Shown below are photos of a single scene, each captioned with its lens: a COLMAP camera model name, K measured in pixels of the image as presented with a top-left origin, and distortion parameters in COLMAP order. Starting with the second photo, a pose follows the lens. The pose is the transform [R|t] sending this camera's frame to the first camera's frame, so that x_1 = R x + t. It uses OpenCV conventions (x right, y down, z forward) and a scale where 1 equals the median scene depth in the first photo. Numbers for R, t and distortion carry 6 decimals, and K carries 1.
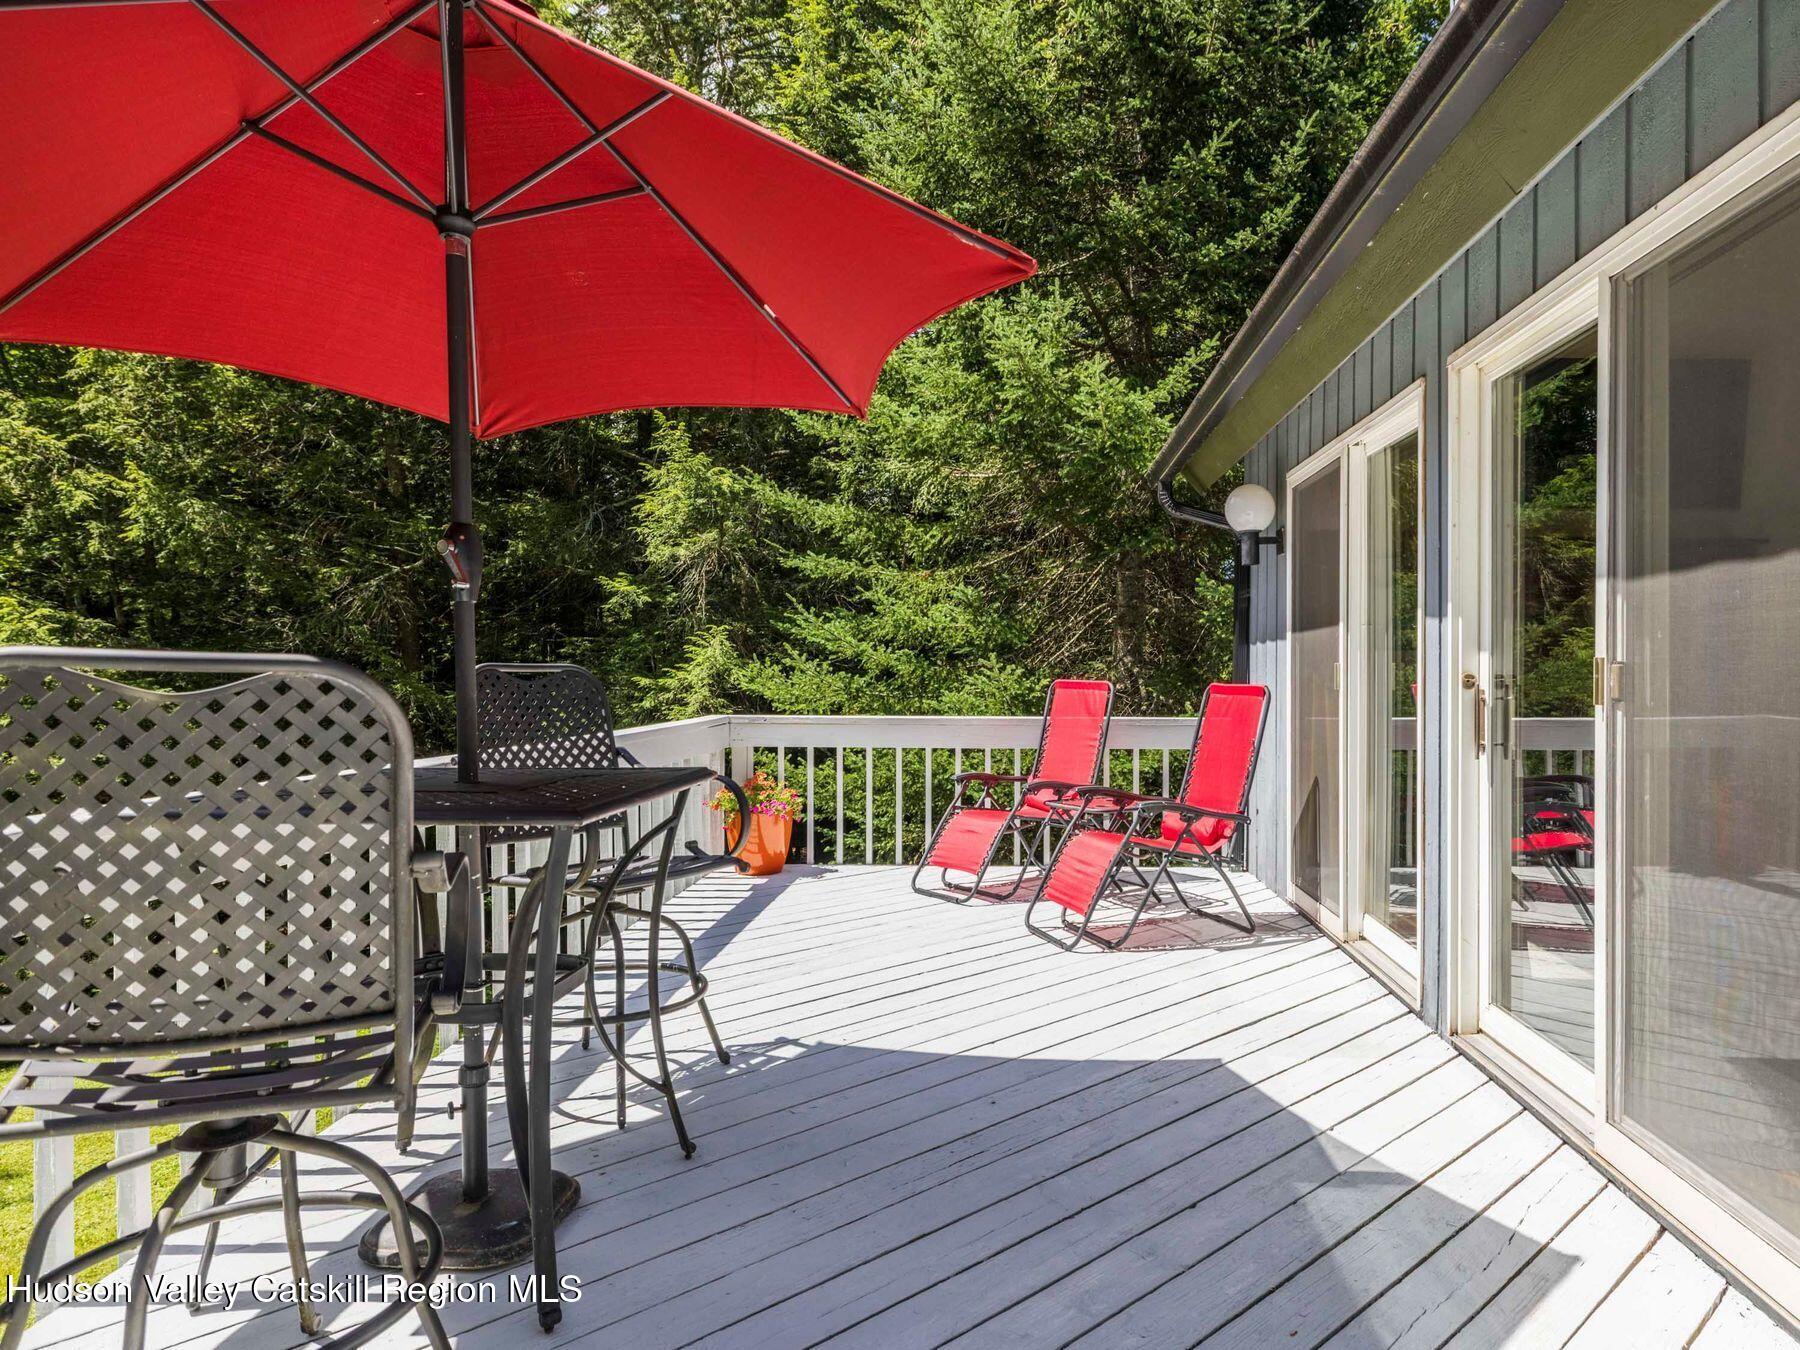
lens RADIAL K [[1053.7, 0, 900.2], [0, 1053.7, 669.1], [0, 0, 1]] dist [0.003062, 0.001638]
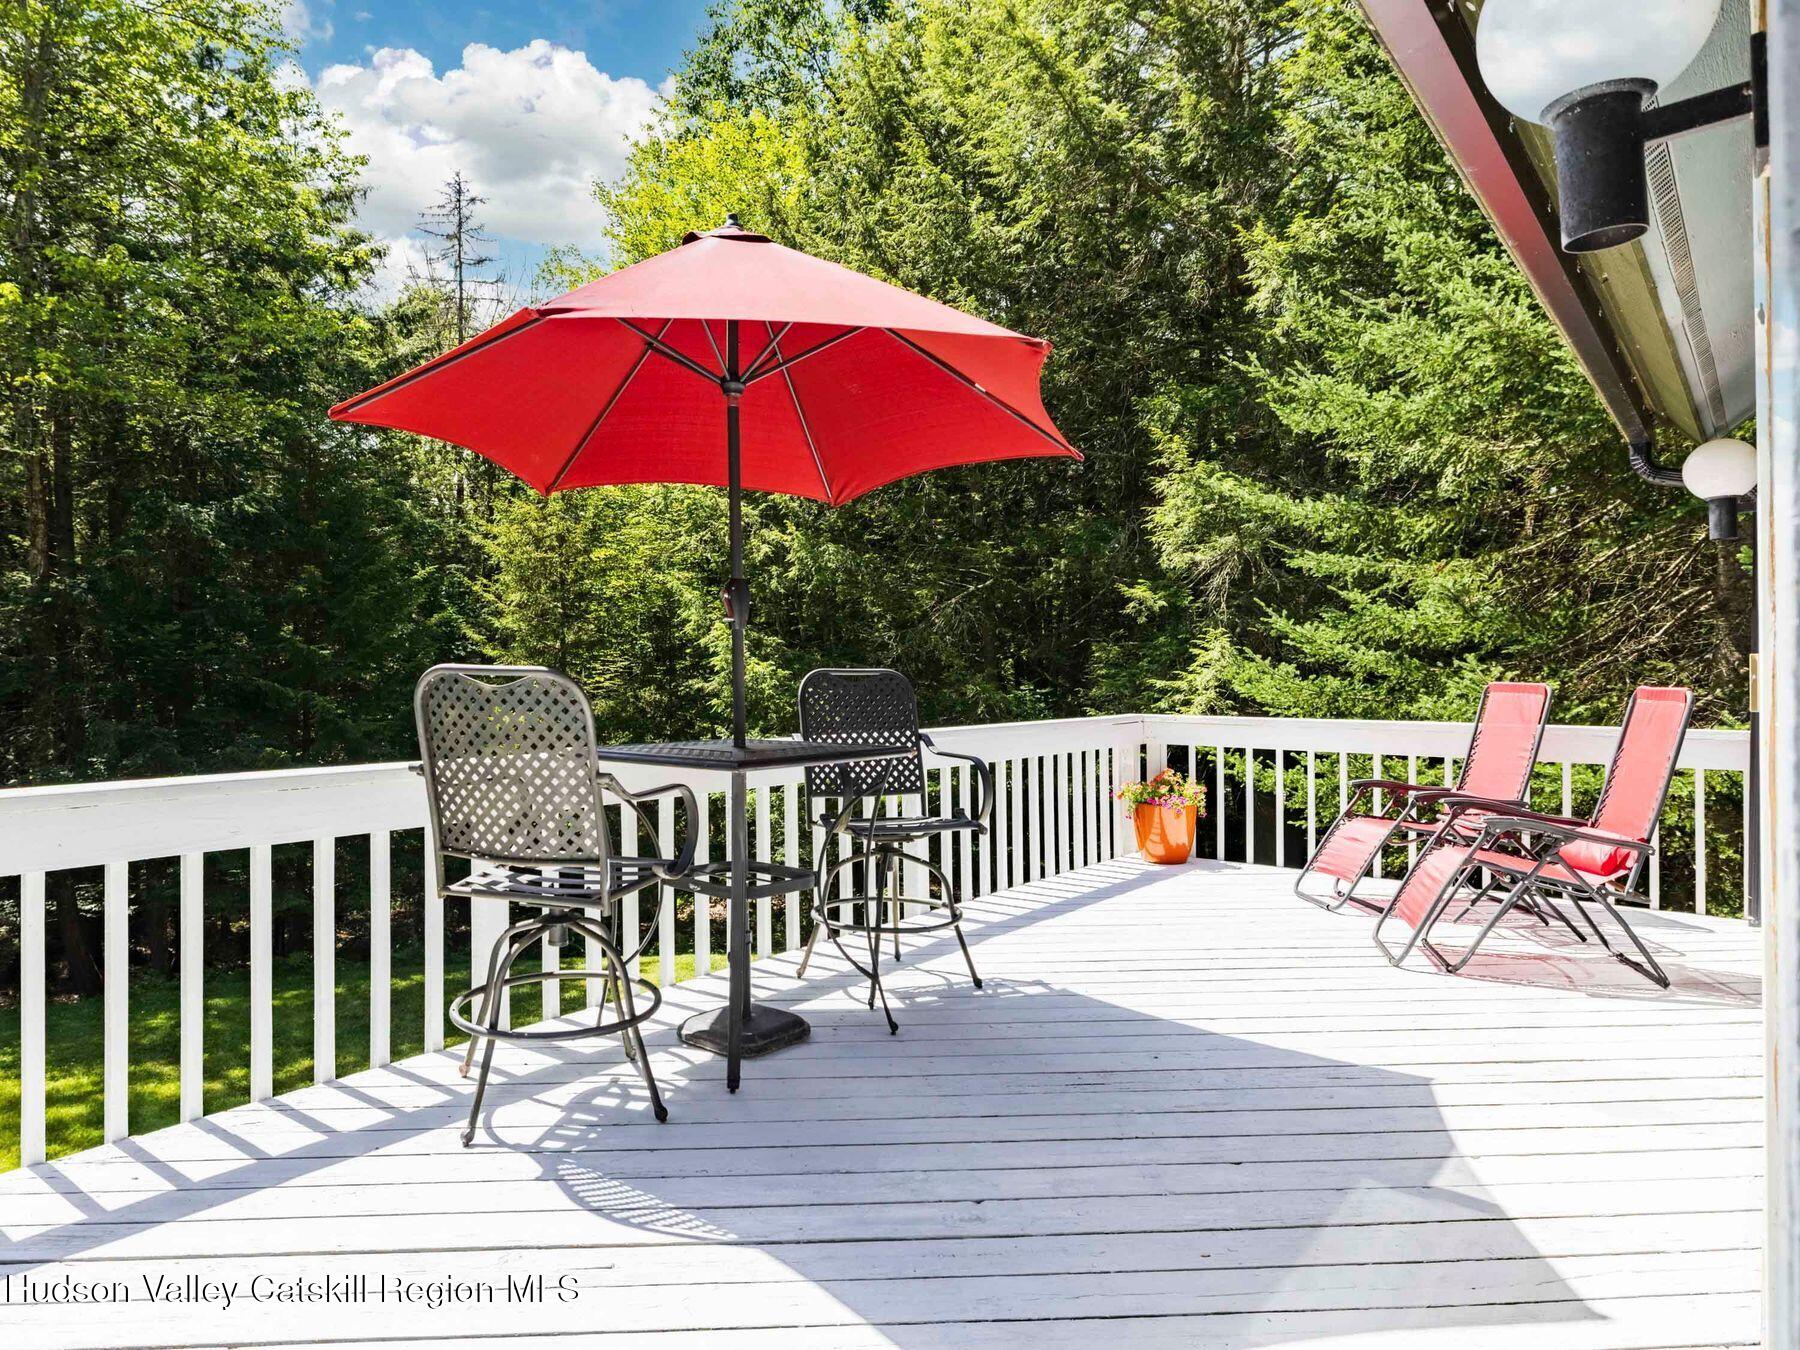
lens RADIAL K [[1141.6, 0, 897.6], [0, 1141.6, 669.6], [0, 0, 1]] dist [0.001719, -0.000251]
pose [[0.777732, -0.004771, -0.628578, 0.309644], [0.004005, 0.999989, -0.002635, -0.000004], [0.628583, -0.000468, 0.777742, -0.057751]]
